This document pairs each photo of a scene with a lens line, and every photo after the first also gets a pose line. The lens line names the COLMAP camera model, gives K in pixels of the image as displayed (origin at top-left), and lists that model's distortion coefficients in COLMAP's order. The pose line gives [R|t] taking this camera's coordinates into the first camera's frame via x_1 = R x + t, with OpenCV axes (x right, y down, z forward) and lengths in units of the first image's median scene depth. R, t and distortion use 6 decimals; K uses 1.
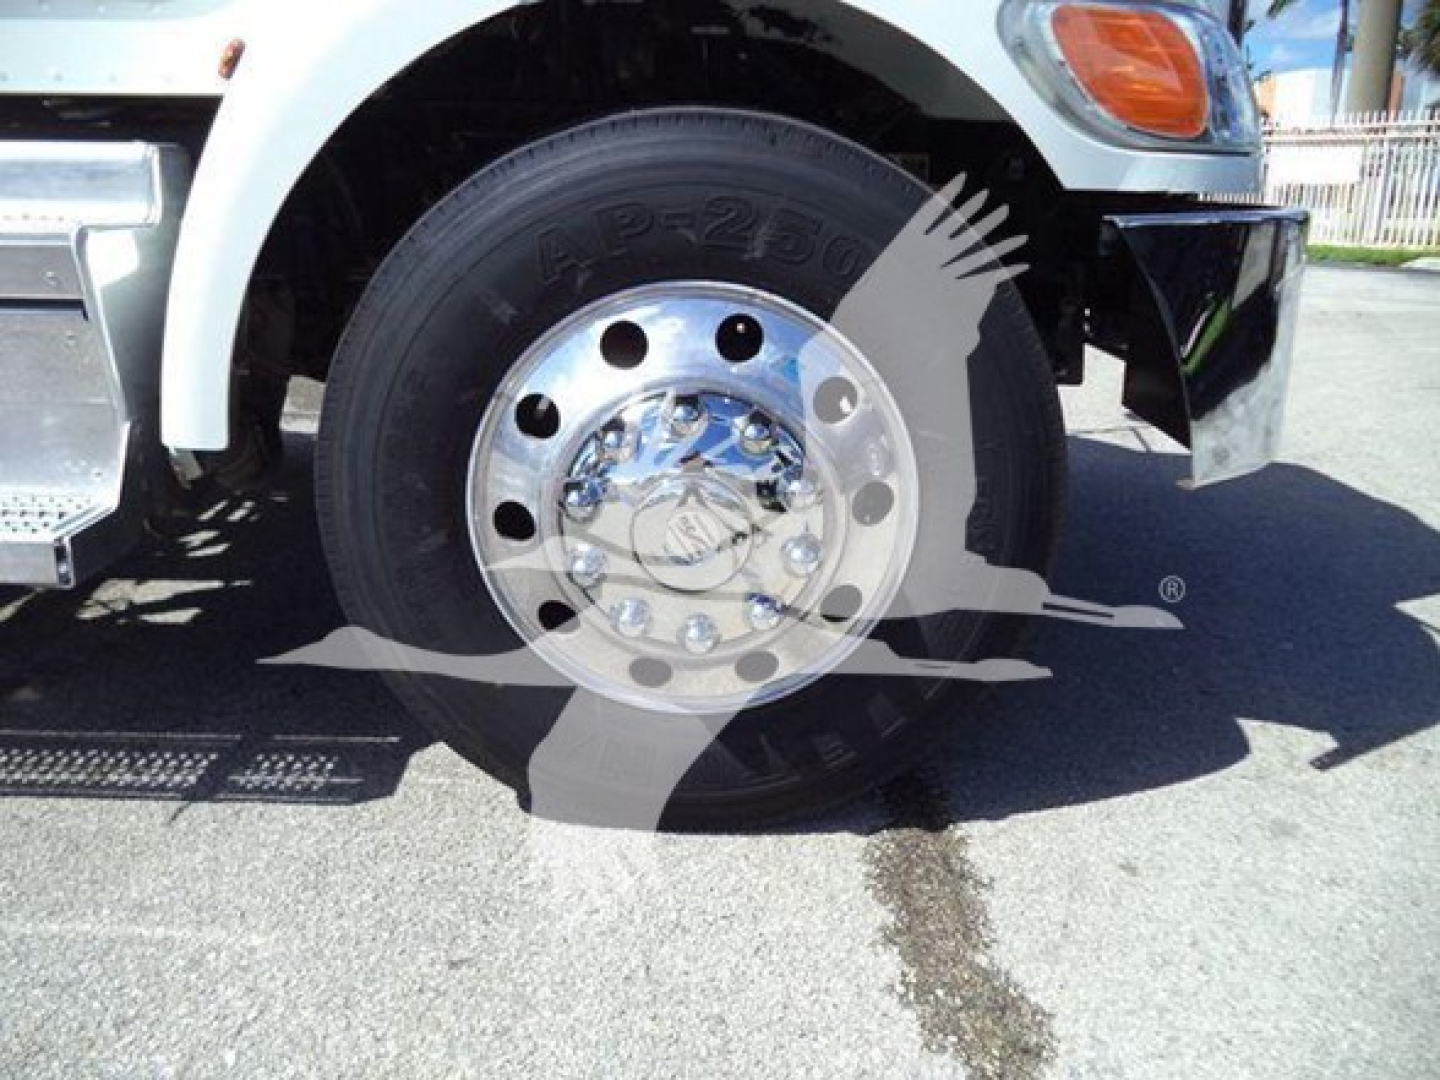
lens RADIAL K [[1147.8, 0, 720.0], [0, 1147.8, 540.0], [0, 0, 1]] dist [-0.006797, -0.001173]
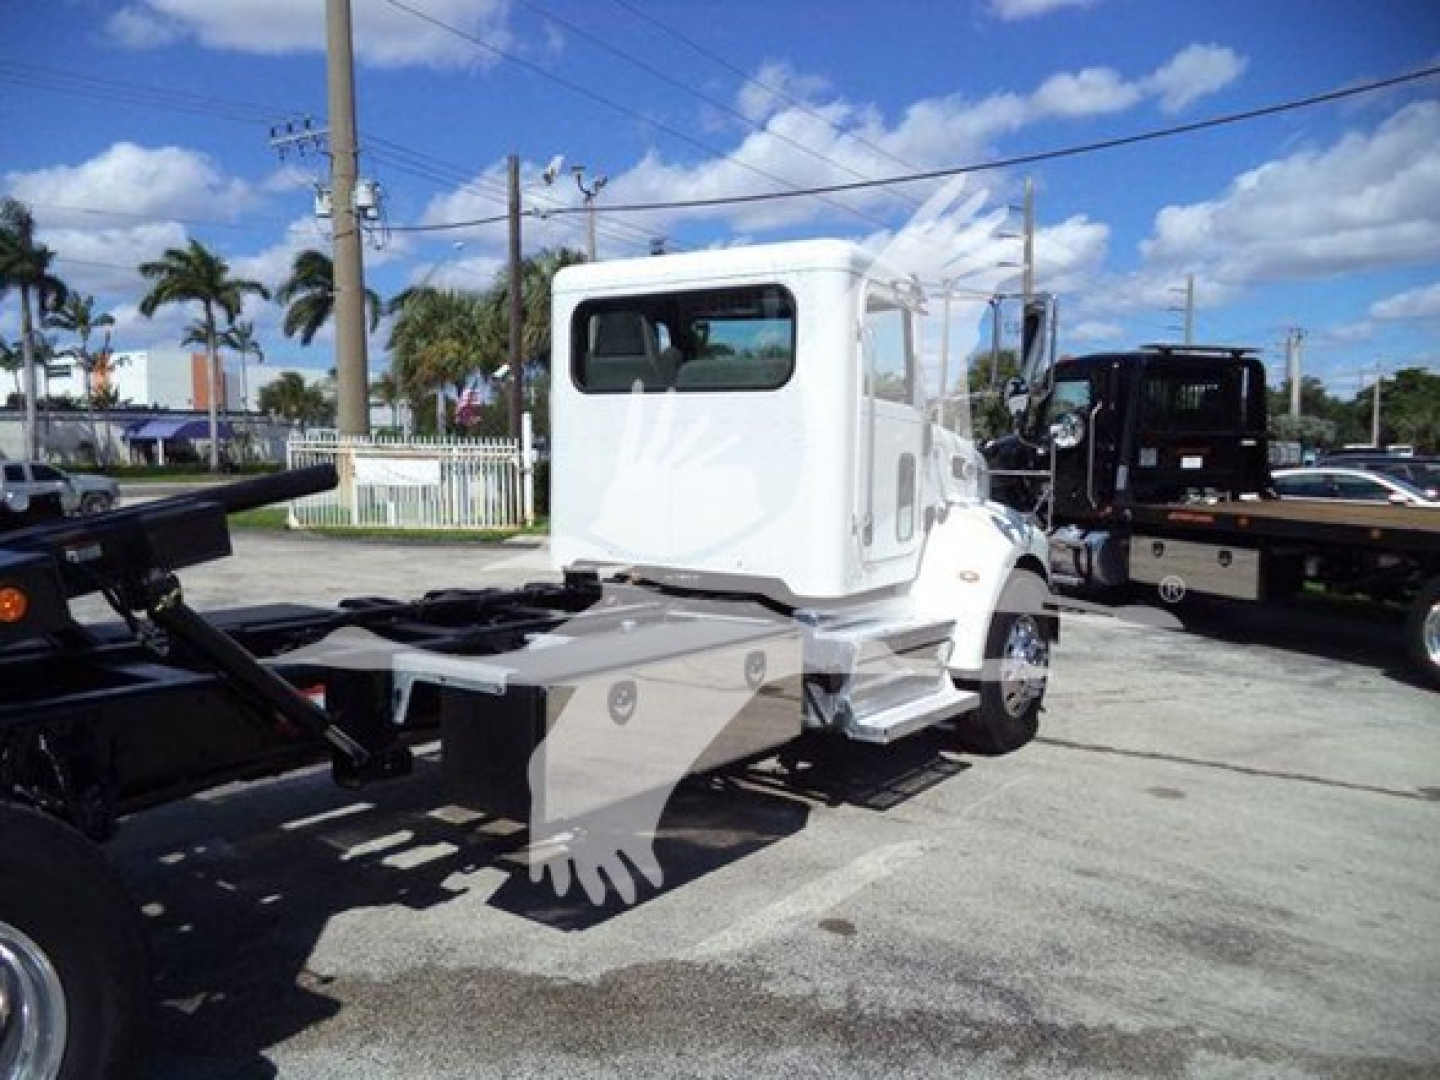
lens RADIAL K [[1169.5, 0, 722.4], [0, 1169.5, 504.6], [0, 0, 1]] dist [-0.006415, -0.006150]
pose [[0.579232, -0.047929, 0.813753, -3.955913], [0.245929, 0.962030, -0.118391, -0.335603], [-0.777180, 0.268701, 0.569026, -0.747510]]
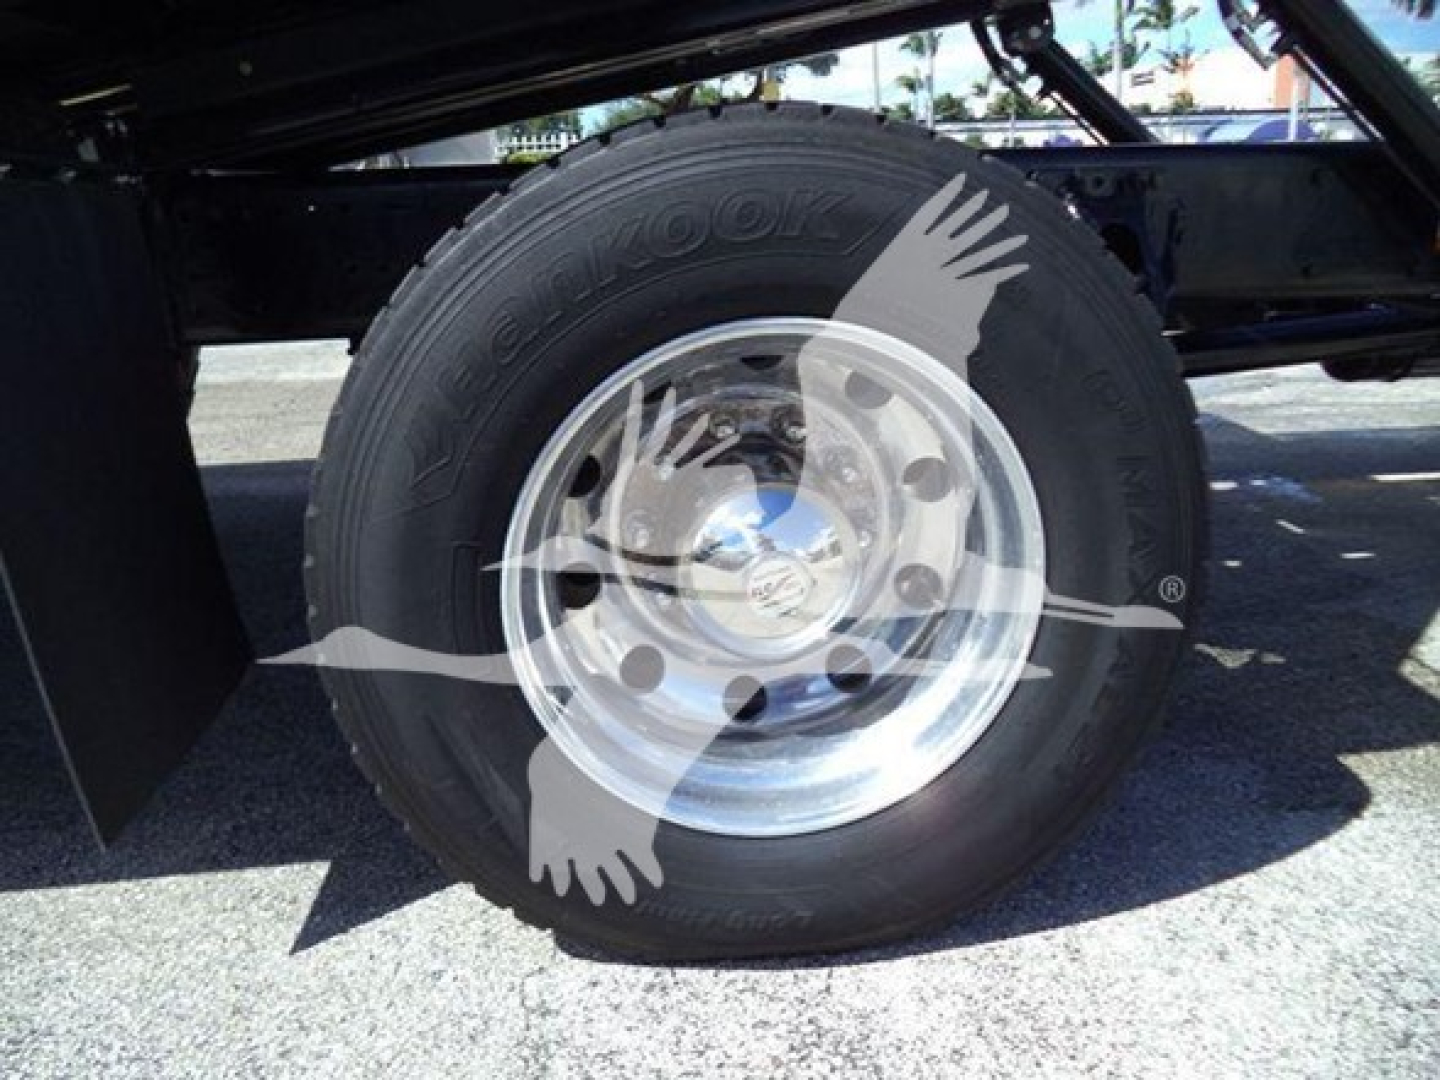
lens RADIAL K [[1181.7, 0, 720.0], [0, 1181.7, 540.0], [0, 0, 1]] dist [-0.030830, 0.002661]
pose [[0.993477, -0.058781, 0.097717, -3.571559], [0.058709, 0.998269, 0.003614, -0.129769], [-0.097760, 0.002147, 0.995208, 0.120204]]
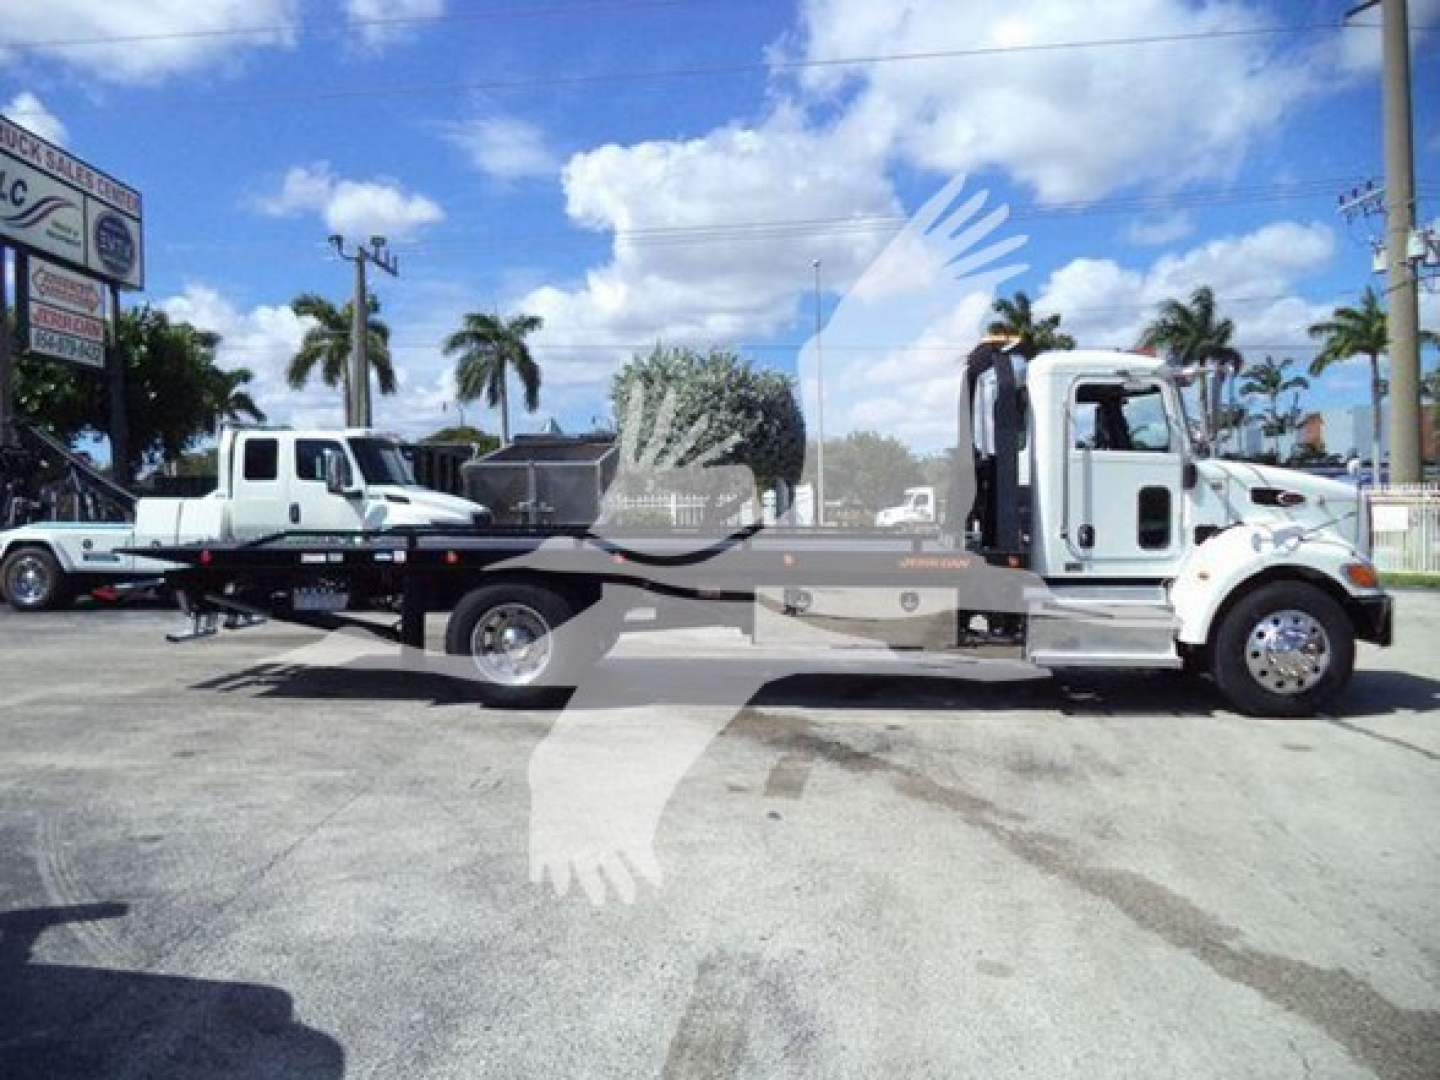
lens RADIAL K [[1181.7, 0, 720.0], [0, 1181.7, 540.0], [0, 0, 1]] dist [-0.030830, 0.002661]
pose [[0.998848, -0.016104, -0.045206, -2.286969], [0.003307, 0.962868, -0.269953, 0.888083], [0.047875, 0.269493, 0.961812, -4.315023]]
